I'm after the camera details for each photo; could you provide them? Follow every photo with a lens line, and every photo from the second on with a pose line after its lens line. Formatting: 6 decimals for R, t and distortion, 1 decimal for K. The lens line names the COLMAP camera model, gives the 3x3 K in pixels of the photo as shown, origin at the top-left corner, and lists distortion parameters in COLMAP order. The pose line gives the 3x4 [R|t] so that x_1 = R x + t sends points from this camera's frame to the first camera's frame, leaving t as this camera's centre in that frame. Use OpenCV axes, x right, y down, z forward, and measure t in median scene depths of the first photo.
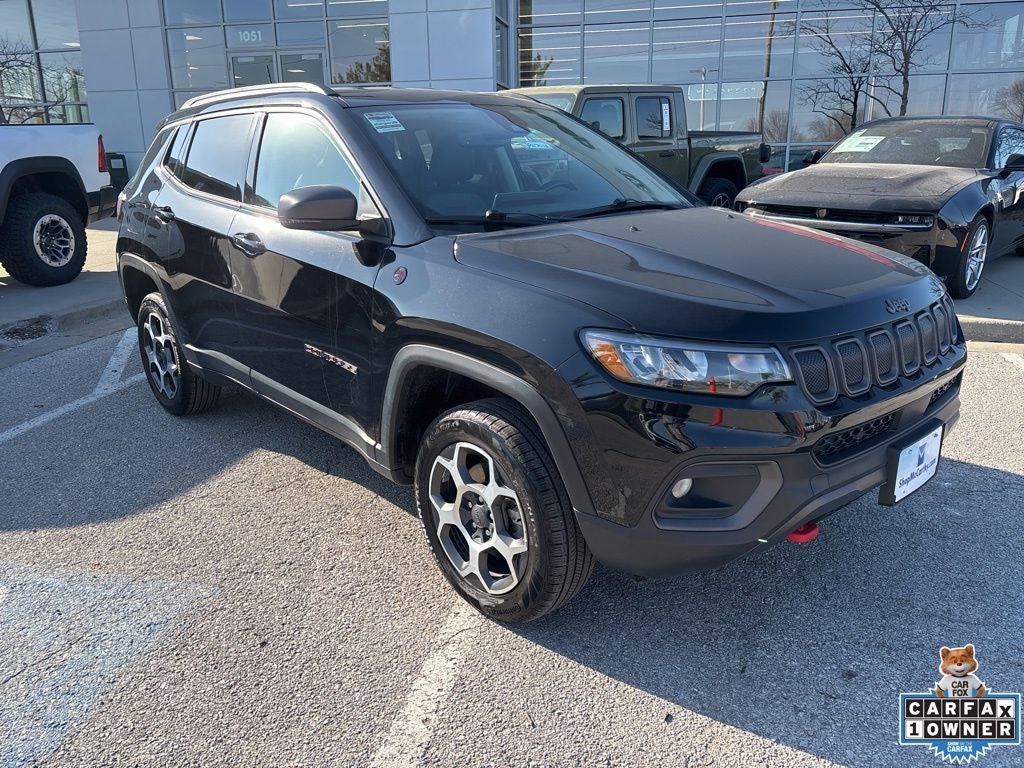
lens RADIAL K [[779.1, 0, 517.2], [0, 779.1, 380.3], [0, 0, 1]] dist [0.059484, -0.072002]
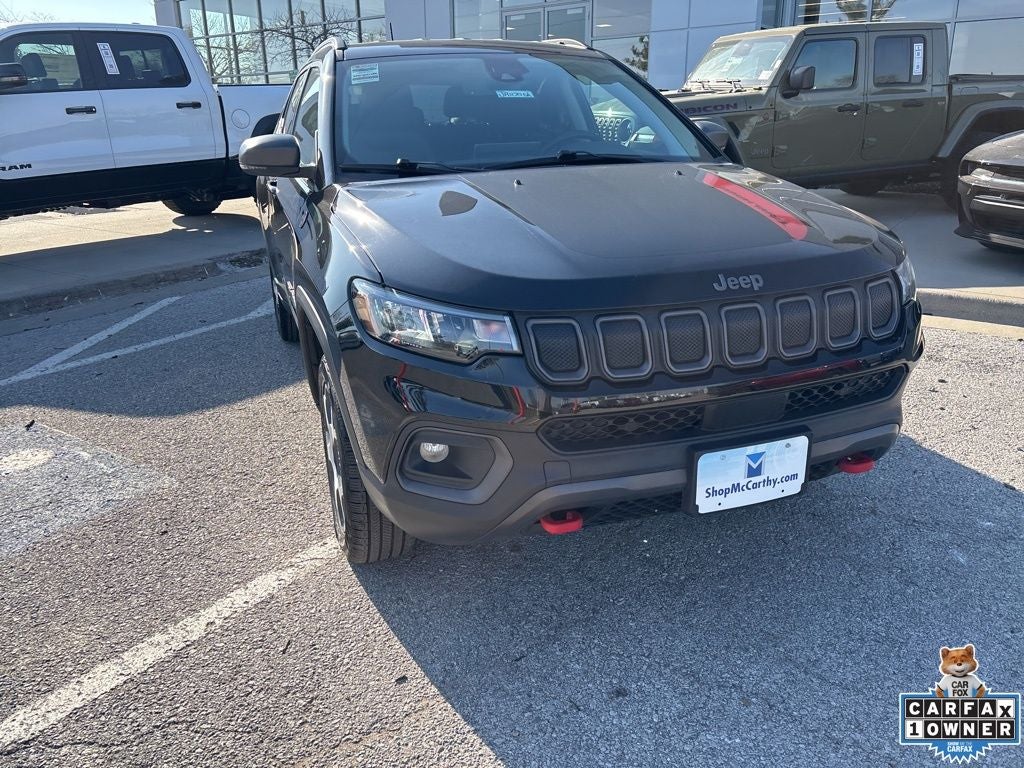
lens RADIAL K [[779.1, 0, 503.0], [0, 779.1, 376.5], [0, 0, 1]] dist [0.059484, -0.072002]
pose [[0.915983, 0.122900, -0.381931, 0.481020], [-0.104630, 0.992161, 0.068332, -0.022768], [0.387335, -0.022630, 0.921661, 0.110819]]
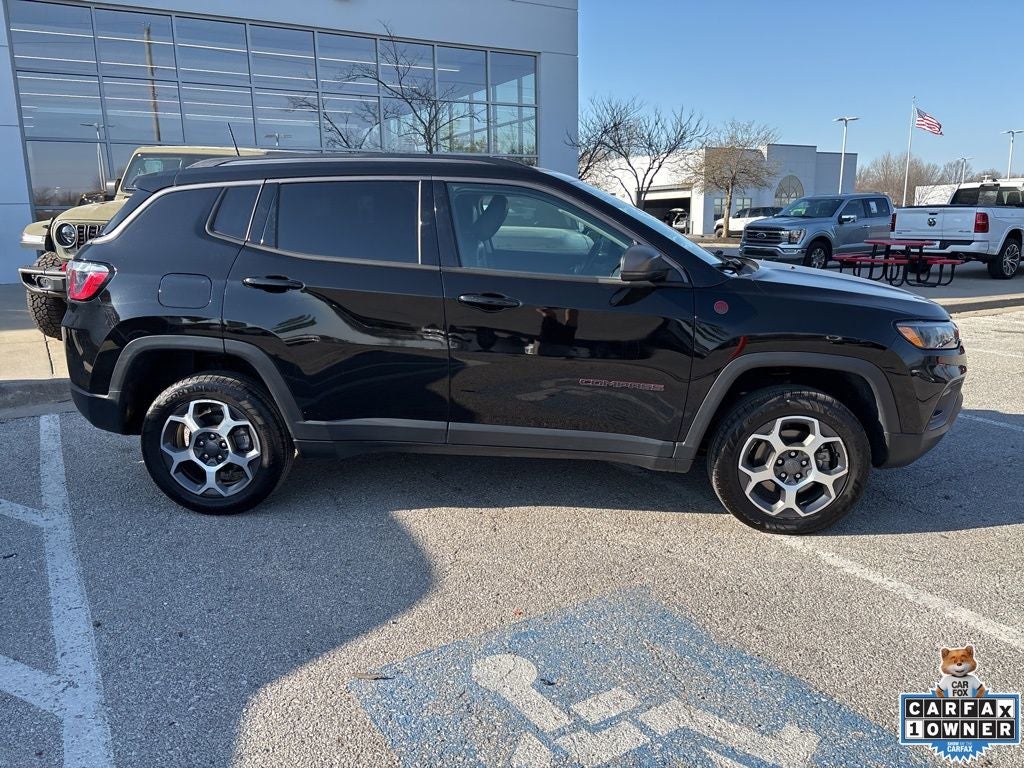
lens RADIAL K [[779.1, 0, 505.0], [0, 779.1, 387.0], [0, 0, 1]] dist [0.059484, -0.072002]
pose [[0.726643, -0.142145, 0.672150, -1.247409], [0.184321, 0.982829, 0.008582, -0.072416], [-0.661828, 0.117655, 0.740365, 0.229162]]
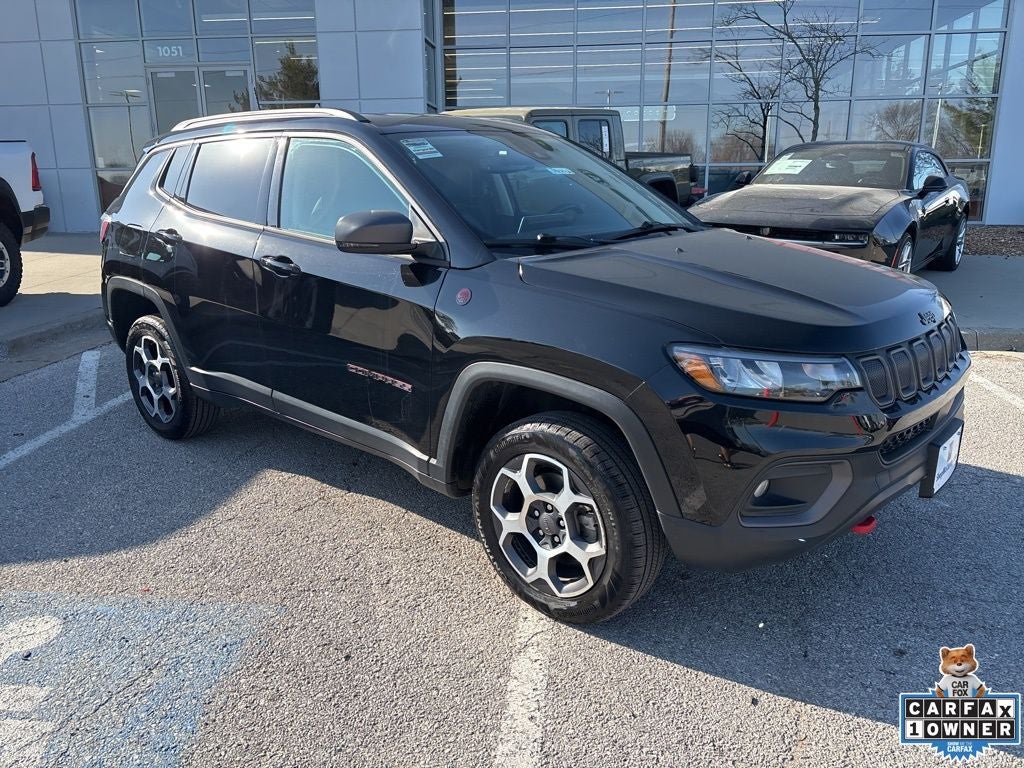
lens RADIAL K [[779.1, 0, 505.0], [0, 779.1, 382.3], [0, 0, 1]] dist [0.059484, -0.072002]
pose [[0.994383, -0.023487, 0.103202, -0.188070], [0.025298, 0.999547, -0.016274, -0.000566], [-0.102773, 0.018794, 0.994527, -0.038917]]
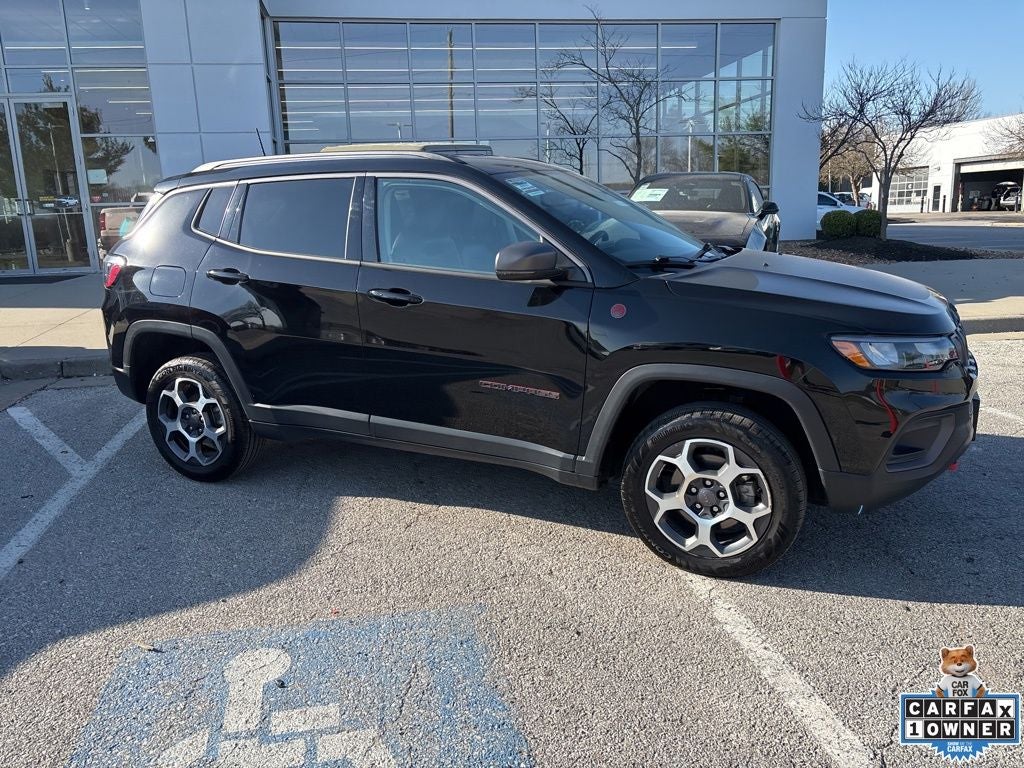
lens RADIAL K [[779.1, 0, 505.0], [0, 779.1, 373.2], [0, 0, 1]] dist [0.059484, -0.072002]
pose [[0.925850, -0.094720, 0.365828, -0.704259], [0.118403, 0.992043, -0.042798, -0.006032], [-0.358863, 0.082939, 0.929698, -0.058327]]
